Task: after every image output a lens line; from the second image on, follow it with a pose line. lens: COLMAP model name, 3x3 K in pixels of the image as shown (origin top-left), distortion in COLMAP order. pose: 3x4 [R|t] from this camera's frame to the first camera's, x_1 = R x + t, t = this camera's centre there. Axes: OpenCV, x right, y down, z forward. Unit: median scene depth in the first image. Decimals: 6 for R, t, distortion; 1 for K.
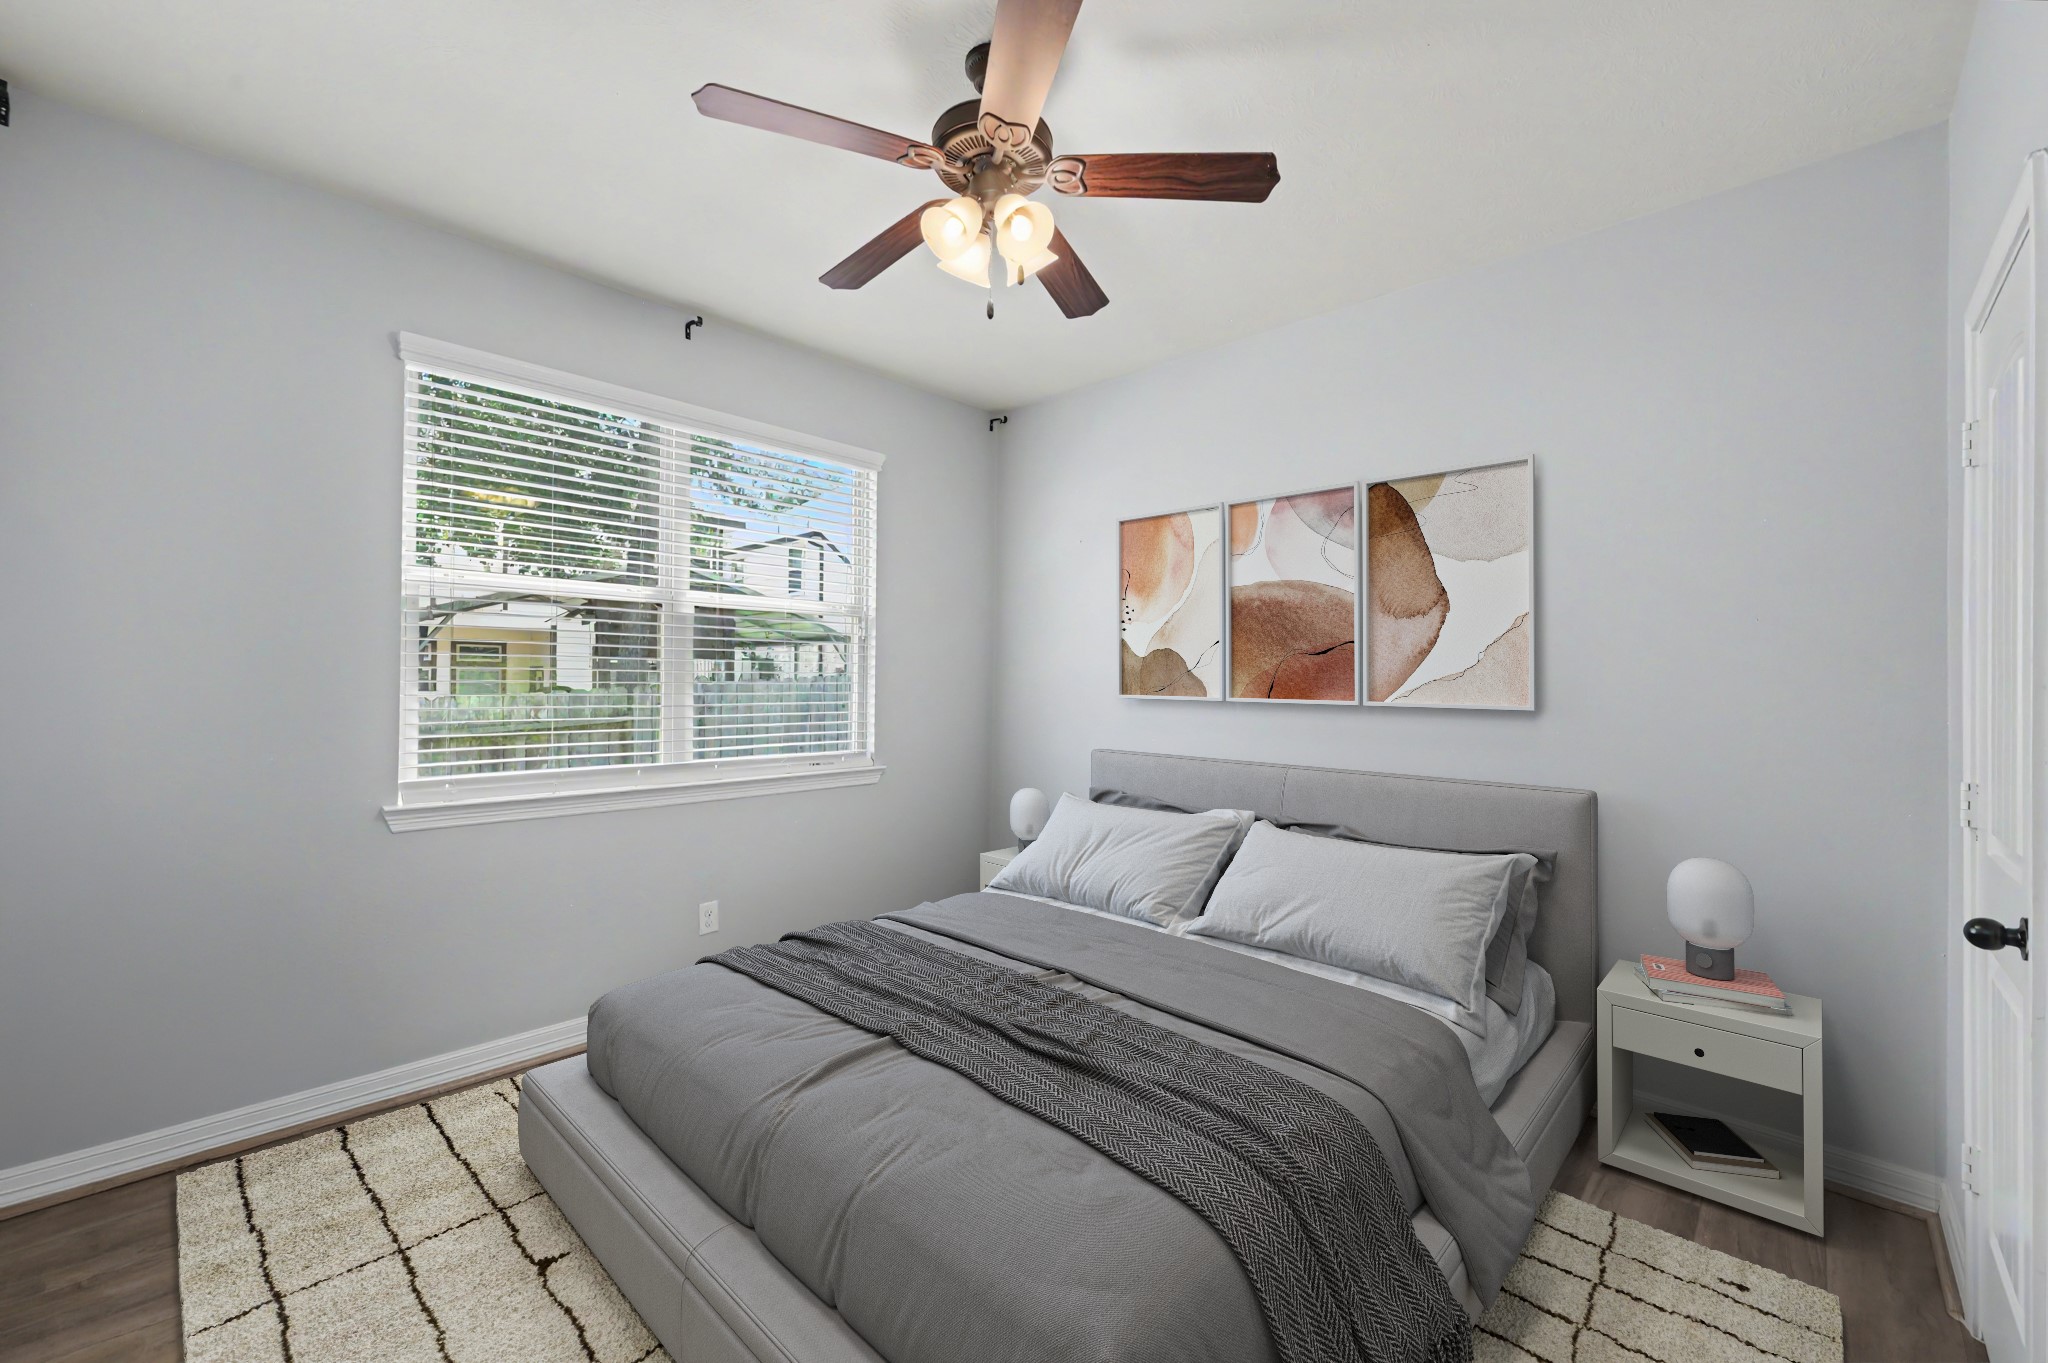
lens RADIAL K [[829.1, 0, 1026.5], [0, 829.1, 680.6], [0, 0, 1]] dist [0.002728, 0.000088]
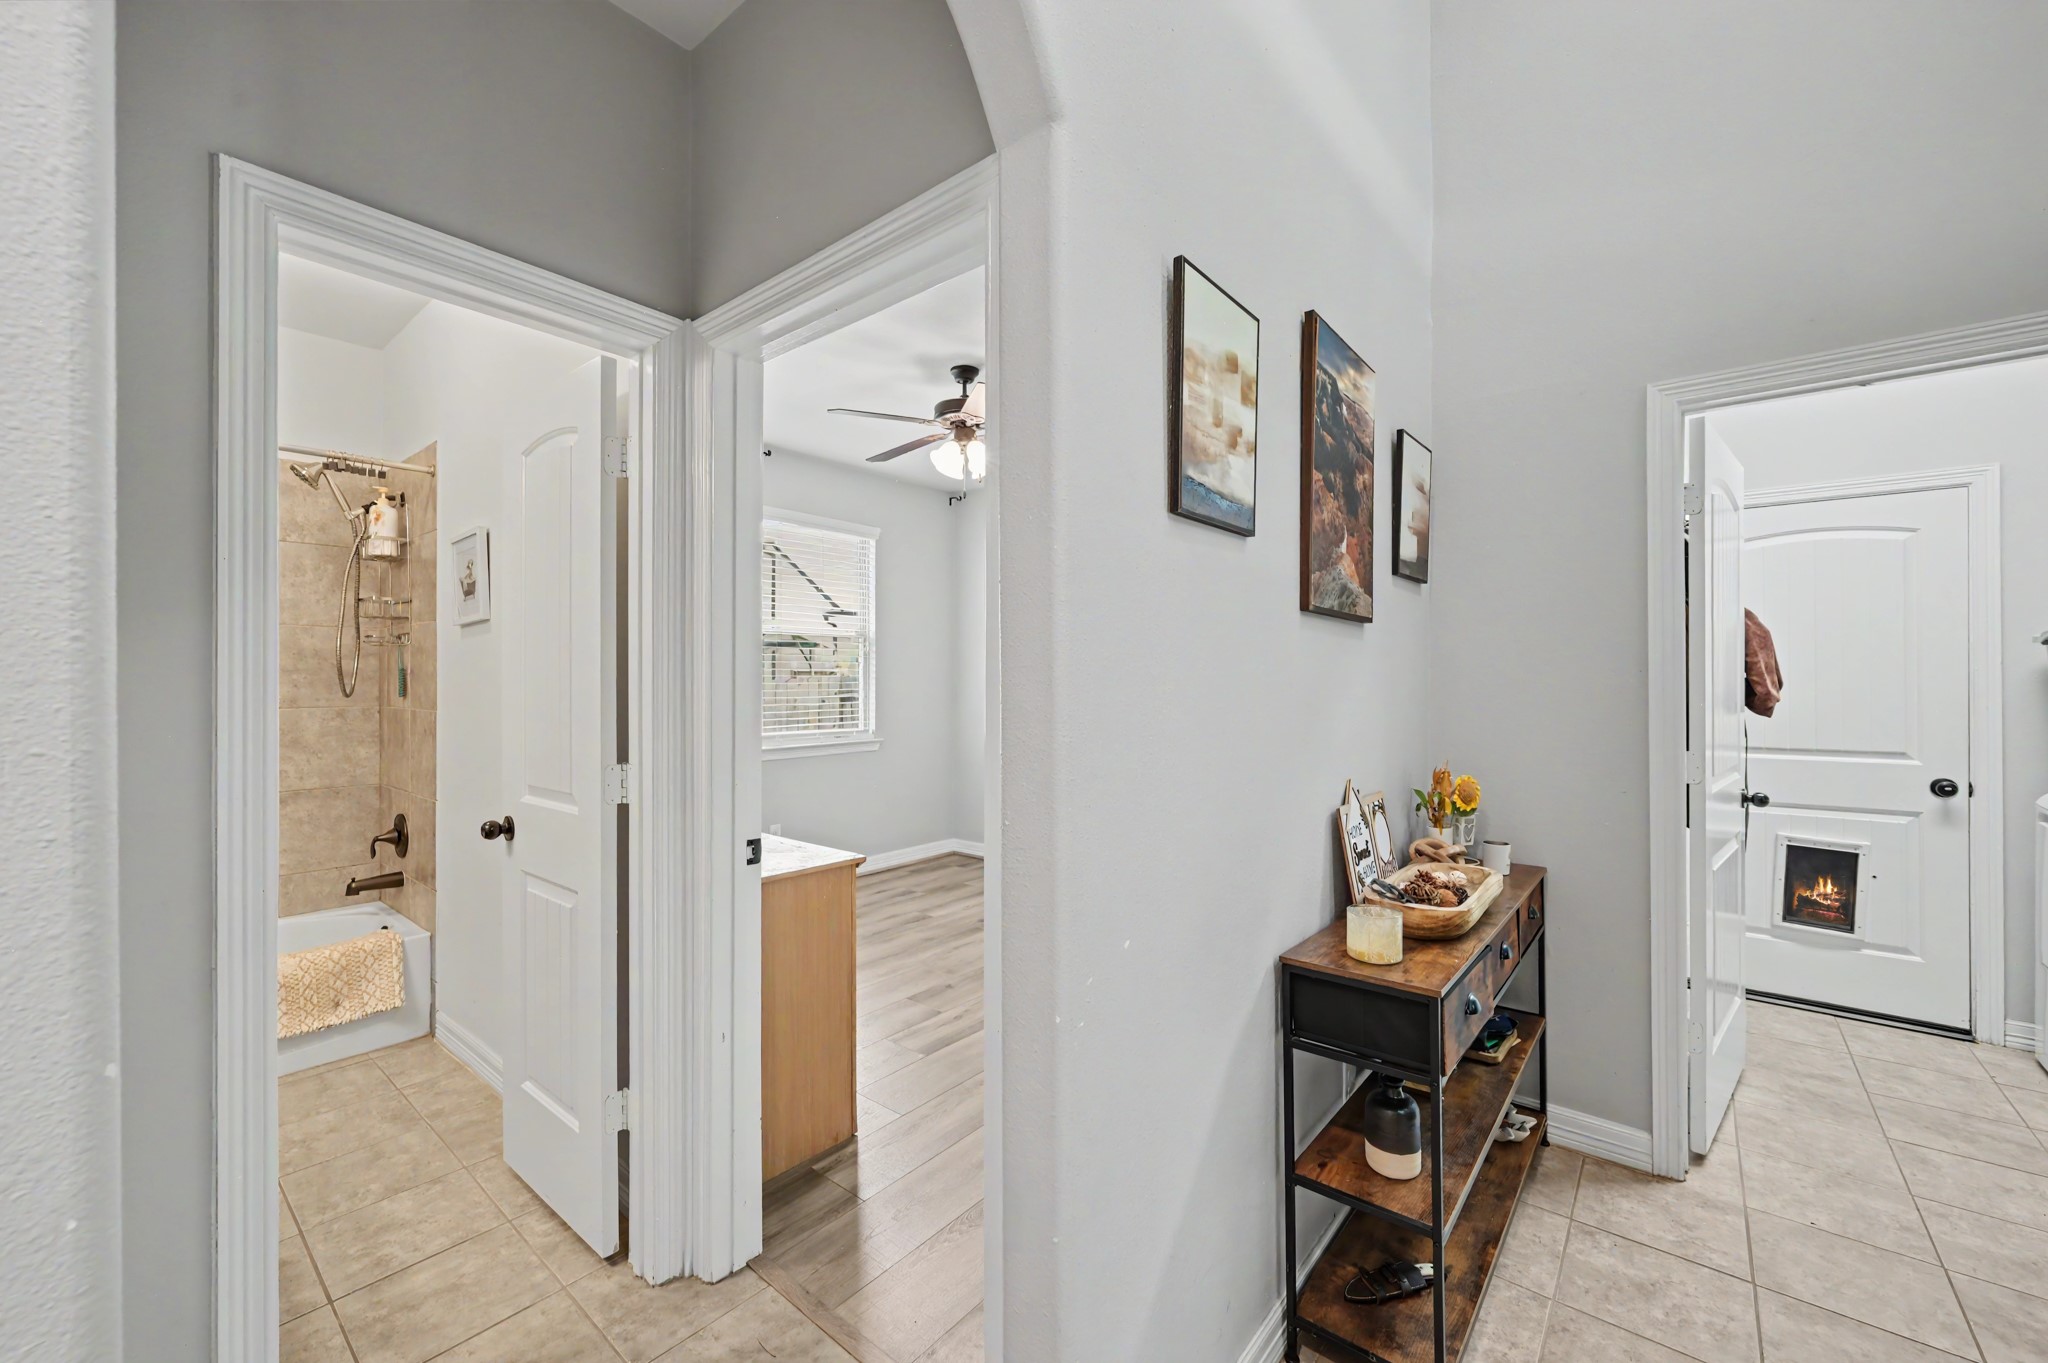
lens RADIAL K [[829.1, 0, 1021.5], [0, 829.1, 680.5], [0, 0, 1]] dist [0.002728, 0.000088]
pose [[0.997425, -0.008184, 0.071246, -0.027402], [0.007948, 0.999962, 0.003597, -0.004414], [-0.071272, -0.003022, 0.997452, -0.491185]]
